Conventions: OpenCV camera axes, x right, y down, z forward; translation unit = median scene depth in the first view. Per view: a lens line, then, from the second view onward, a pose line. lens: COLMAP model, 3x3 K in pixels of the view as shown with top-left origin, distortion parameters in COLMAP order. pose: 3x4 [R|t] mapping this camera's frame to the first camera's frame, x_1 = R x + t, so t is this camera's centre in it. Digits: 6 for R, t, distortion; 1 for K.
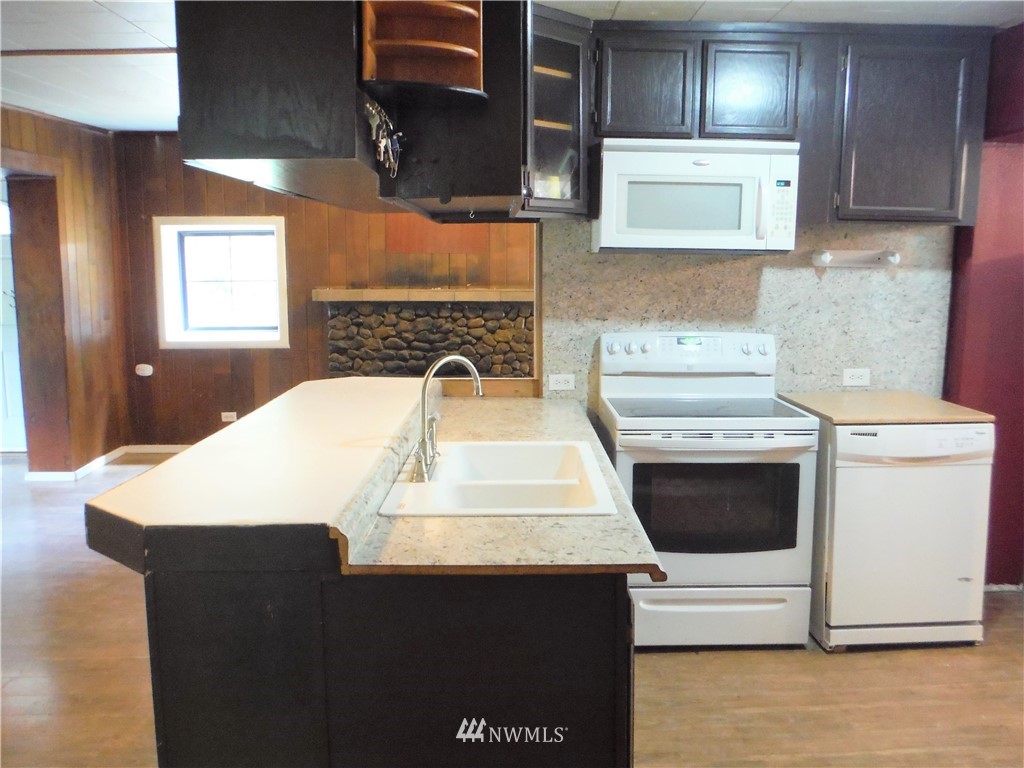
lens RADIAL K [[865.9, 0, 507.2], [0, 865.9, 394.5], [0, 0, 1]] dist [-0.067762, 0.044037]
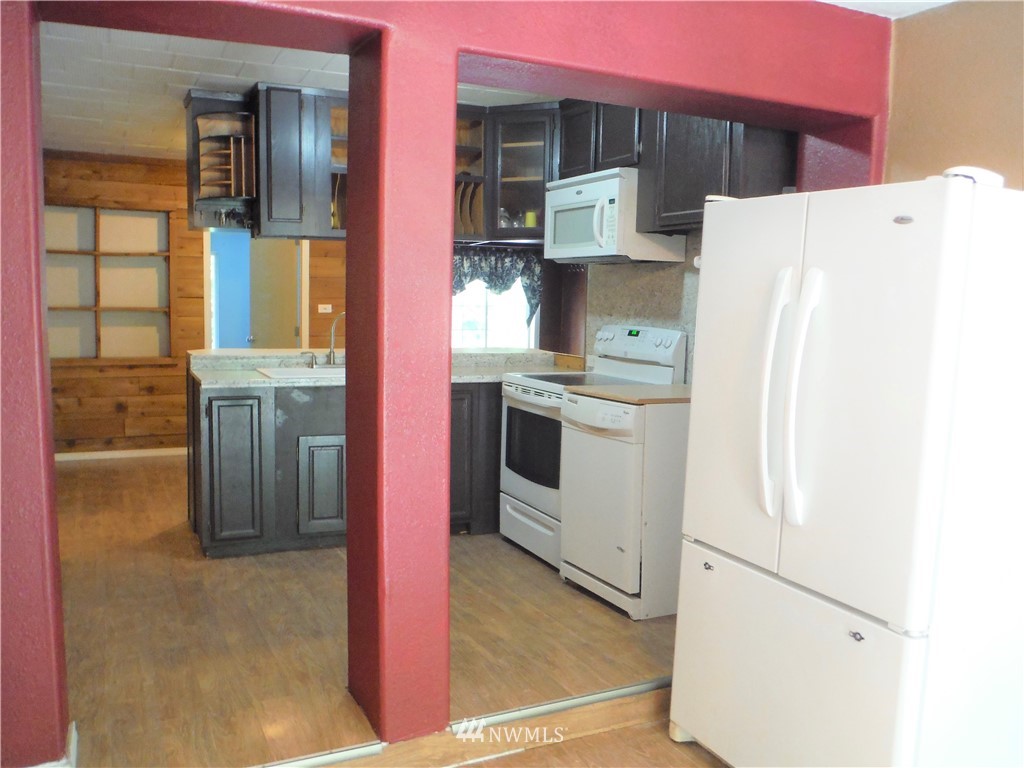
lens RADIAL K [[865.9, 0, 518.8], [0, 865.9, 392.3], [0, 0, 1]] dist [-0.067762, 0.044037]
pose [[0.426719, 0.104522, -0.898324, 0.744856], [-0.156570, 0.986838, 0.040447, -0.002120], [0.890728, 0.123391, 0.437468, 0.194939]]
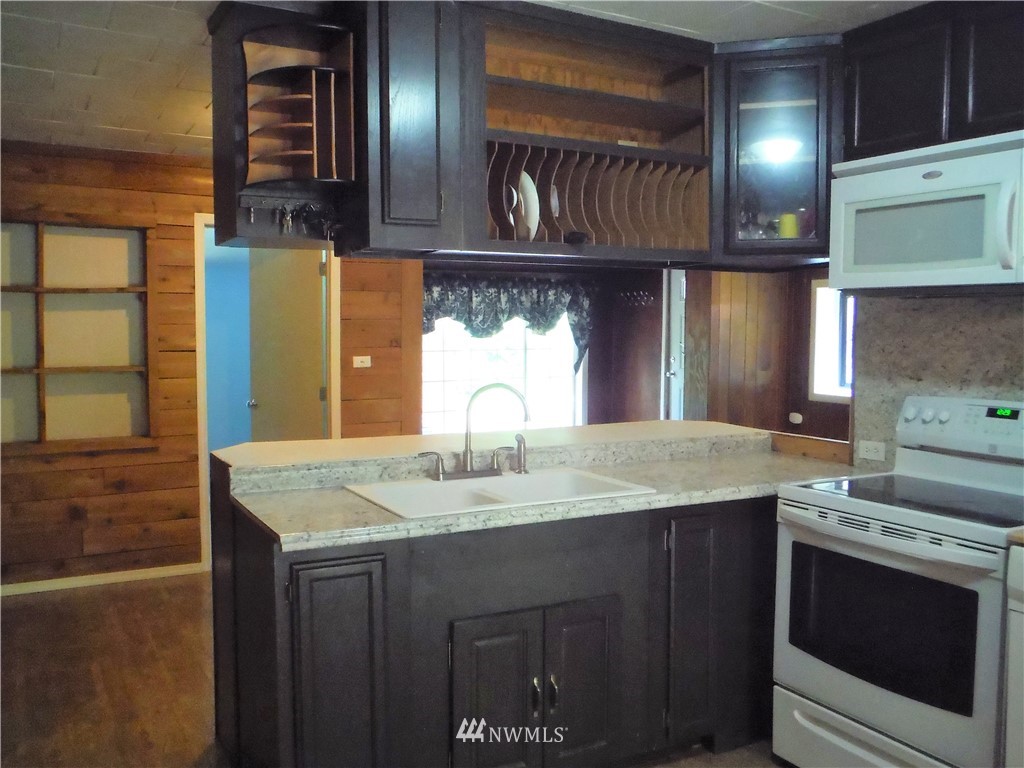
lens RADIAL K [[865.9, 0, 528.0], [0, 865.9, 395.2], [0, 0, 1]] dist [-0.067762, 0.044037]
pose [[0.496748, 0.063932, -0.865537, 0.376684], [-0.135426, 0.990777, -0.004541, -0.011650], [0.857264, 0.119472, 0.500825, 0.174733]]
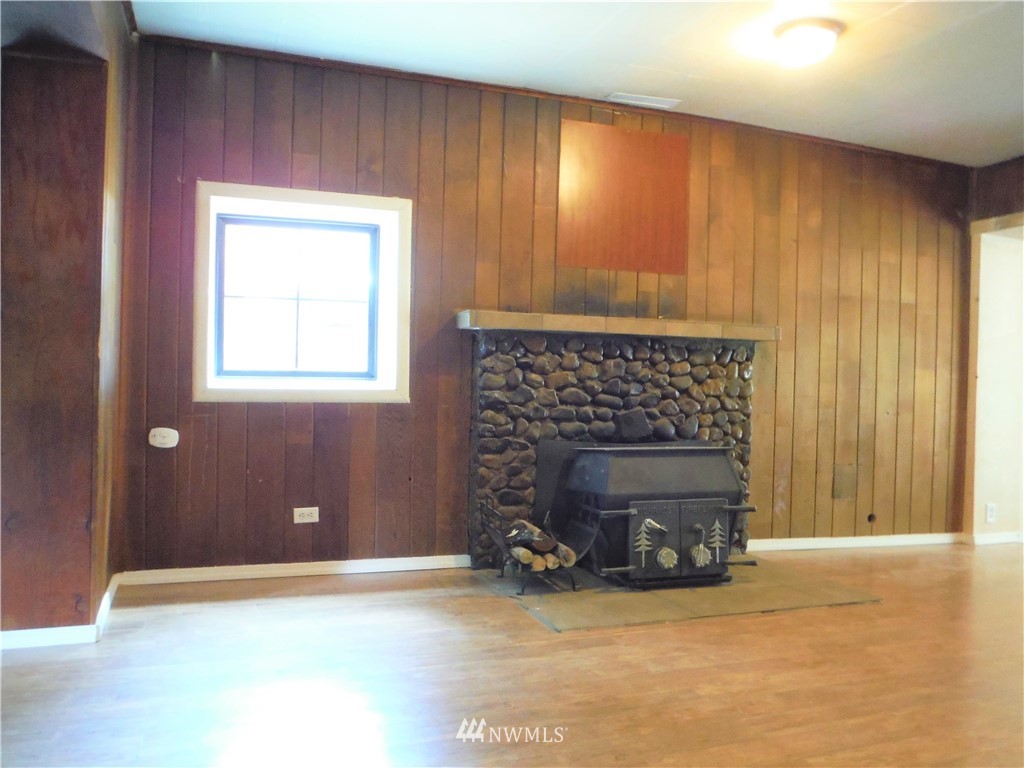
lens RADIAL K [[865.9, 0, 515.6], [0, 865.9, 386.9], [0, 0, 1]] dist [-0.067762, 0.044037]
pose [[0.943546, 0.016841, 0.330814, -0.417623], [0.029125, 0.990621, -0.133499, 0.023973], [-0.329959, 0.135597, 0.934206, 0.399857]]
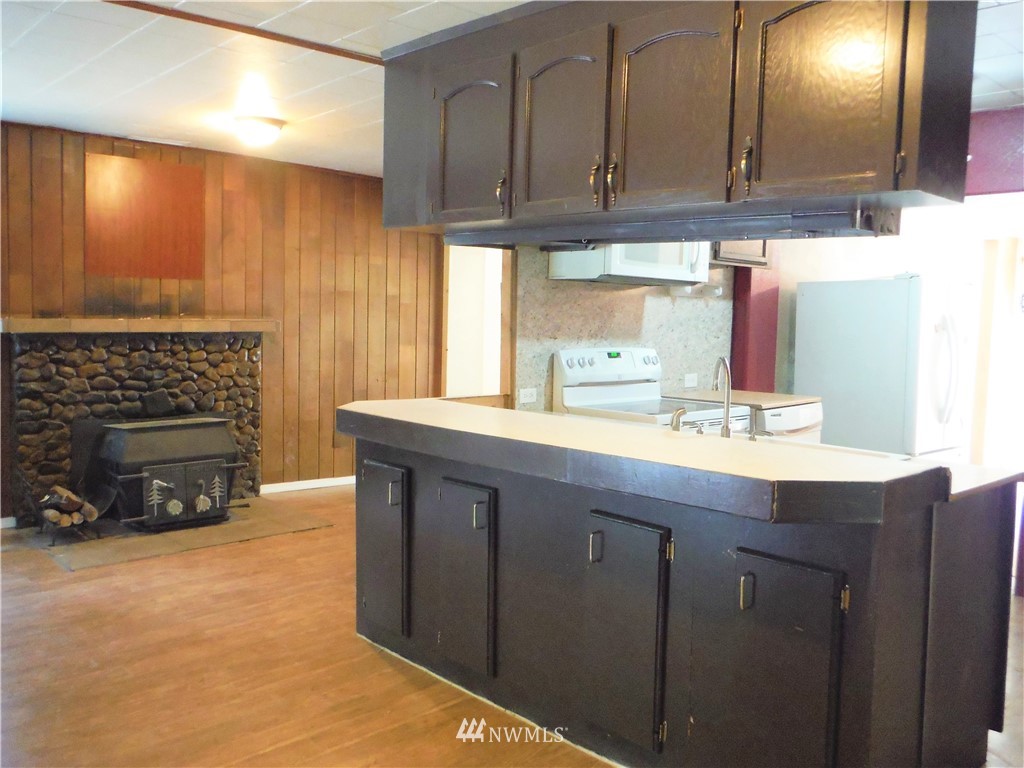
lens RADIAL K [[865.9, 0, 513.5], [0, 865.9, 379.0], [0, 0, 1]] dist [-0.067762, 0.044037]
pose [[0.735857, -0.039698, 0.675972, -0.418126], [0.086121, 0.995660, -0.035278, 0.000683], [-0.671638, 0.084174, 0.736083, 0.127642]]
